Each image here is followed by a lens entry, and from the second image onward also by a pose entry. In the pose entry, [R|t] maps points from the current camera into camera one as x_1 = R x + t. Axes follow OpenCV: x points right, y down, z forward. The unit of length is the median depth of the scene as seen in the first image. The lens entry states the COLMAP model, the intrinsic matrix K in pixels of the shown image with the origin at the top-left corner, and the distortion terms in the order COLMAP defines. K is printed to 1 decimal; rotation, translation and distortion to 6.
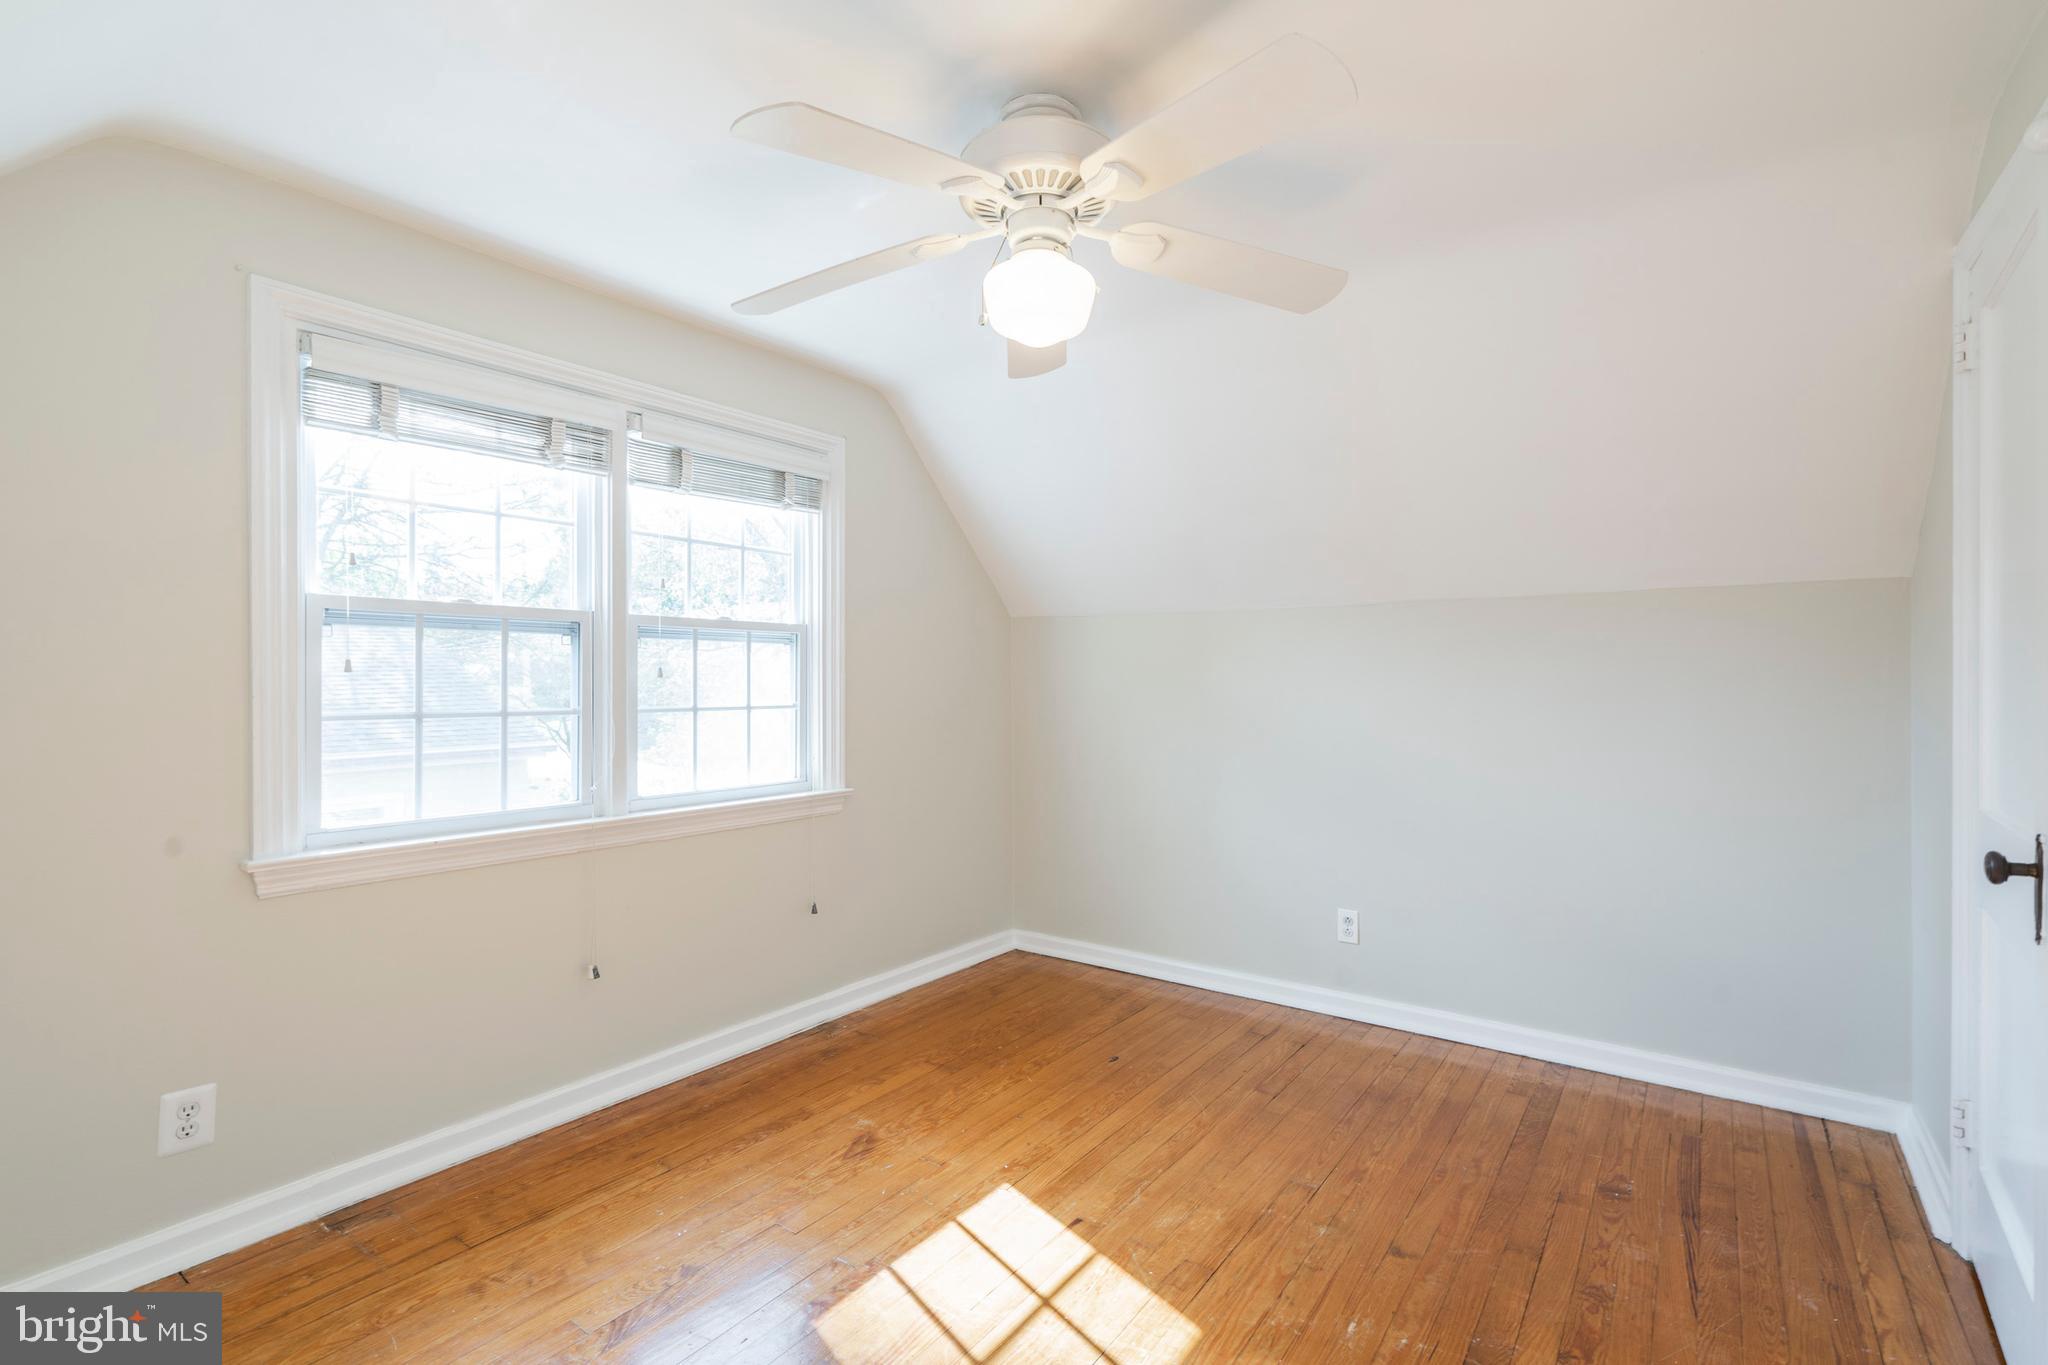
lens RADIAL K [[944.6, 0, 1019.4], [0, 944.6, 681.4], [0, 0, 1]] dist [-0.002557, 0.001474]
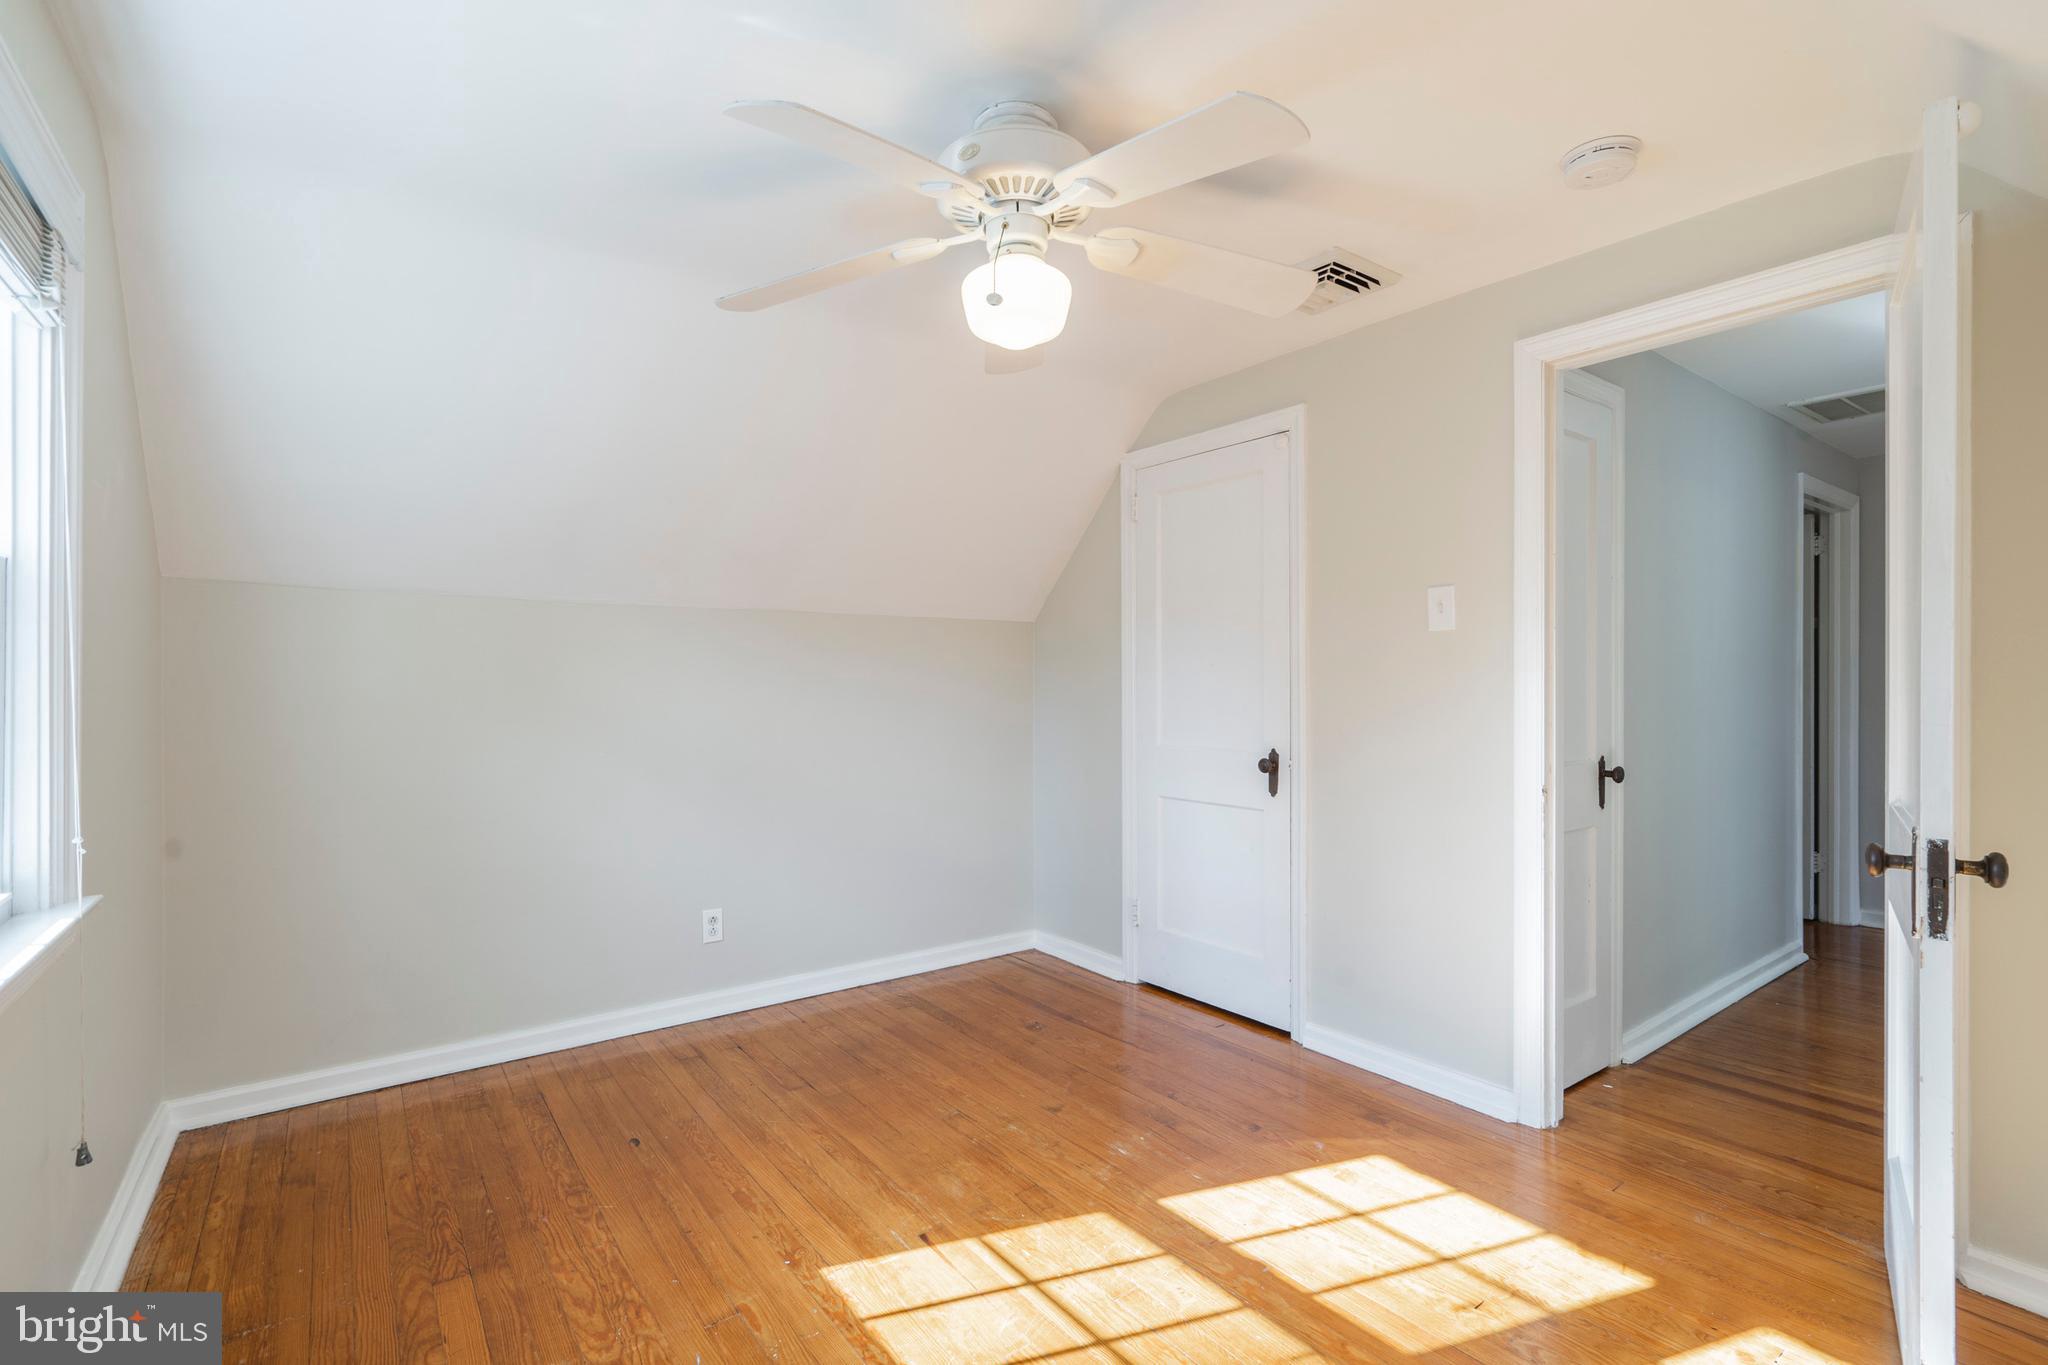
lens RADIAL K [[944.6, 0, 1024.5], [0, 944.6, 685.8], [0, 0, 1]] dist [-0.002557, 0.001474]
pose [[0.280754, 0.000227, 0.959780, -0.619873], [0.003704, 0.999992, -0.001320, 0.005801], [-0.959773, 0.003925, 0.280751, 0.463338]]
